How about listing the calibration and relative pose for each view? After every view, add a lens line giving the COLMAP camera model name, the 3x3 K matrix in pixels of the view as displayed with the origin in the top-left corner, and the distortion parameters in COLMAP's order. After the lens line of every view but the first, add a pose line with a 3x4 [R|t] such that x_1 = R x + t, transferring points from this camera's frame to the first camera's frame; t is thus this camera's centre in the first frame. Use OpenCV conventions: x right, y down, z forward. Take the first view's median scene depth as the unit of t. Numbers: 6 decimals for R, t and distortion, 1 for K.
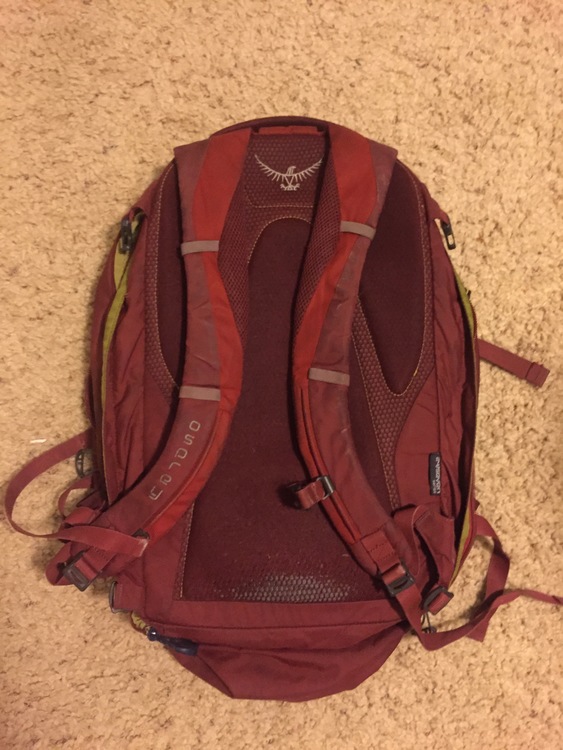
lens RADIAL K [[646.9, 0, 281.9], [0, 646.9, 374.5], [0, 0, 1]] dist [0.074713, -0.130159]
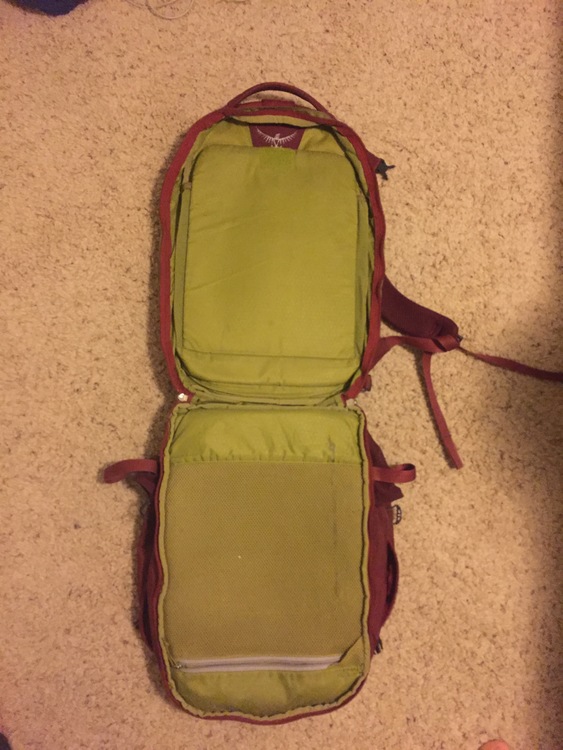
lens RADIAL K [[646.9, 0, 281.9], [0, 646.9, 374.5], [0, 0, 1]] dist [0.074713, -0.130159]
pose [[0.998329, 0.049260, 0.030197, -0.084707], [-0.048226, 0.998256, -0.034048, 0.116602], [-0.031821, 0.032535, 0.998964, -0.505774]]
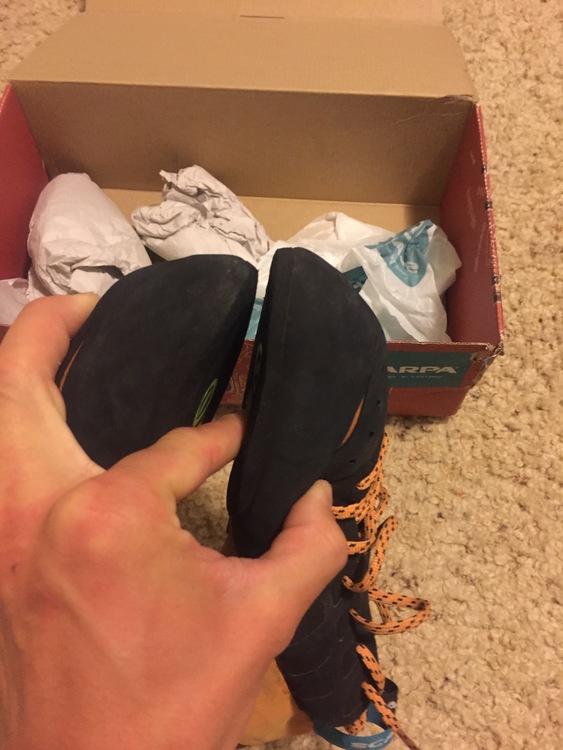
lens RADIAL K [[646.9, 0, 281.9], [0, 646.9, 374.5], [0, 0, 1]] dist [0.074713, -0.130159]
pose [[0.997453, -0.071333, 0.000401, 0.058843], [0.067501, 0.942031, -0.328665, 0.324138], [0.023067, 0.327855, 0.944446, 0.309483]]
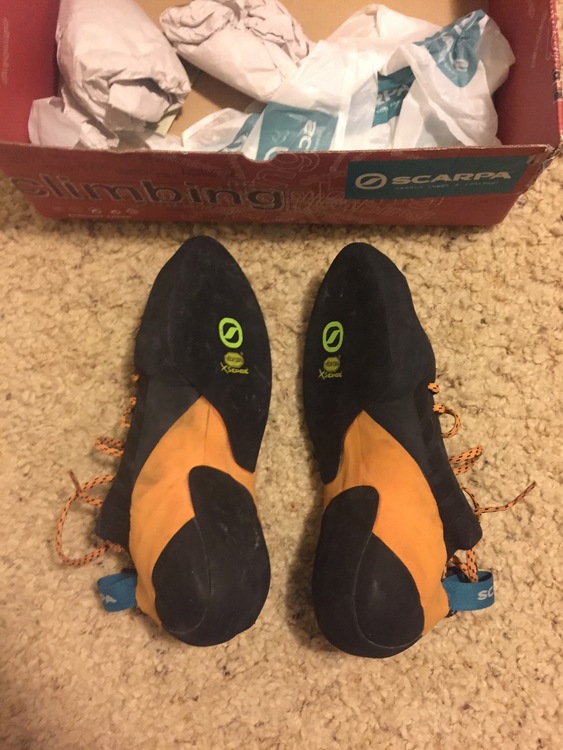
lens RADIAL K [[646.9, 0, 281.9], [0, 646.9, 374.5], [0, 0, 1]] dist [0.074713, -0.130159]
pose [[0.993530, -0.109280, -0.030921, 0.011764], [0.106899, 0.991780, -0.070315, 0.334763], [0.038351, 0.066555, 0.997045, 0.285477]]
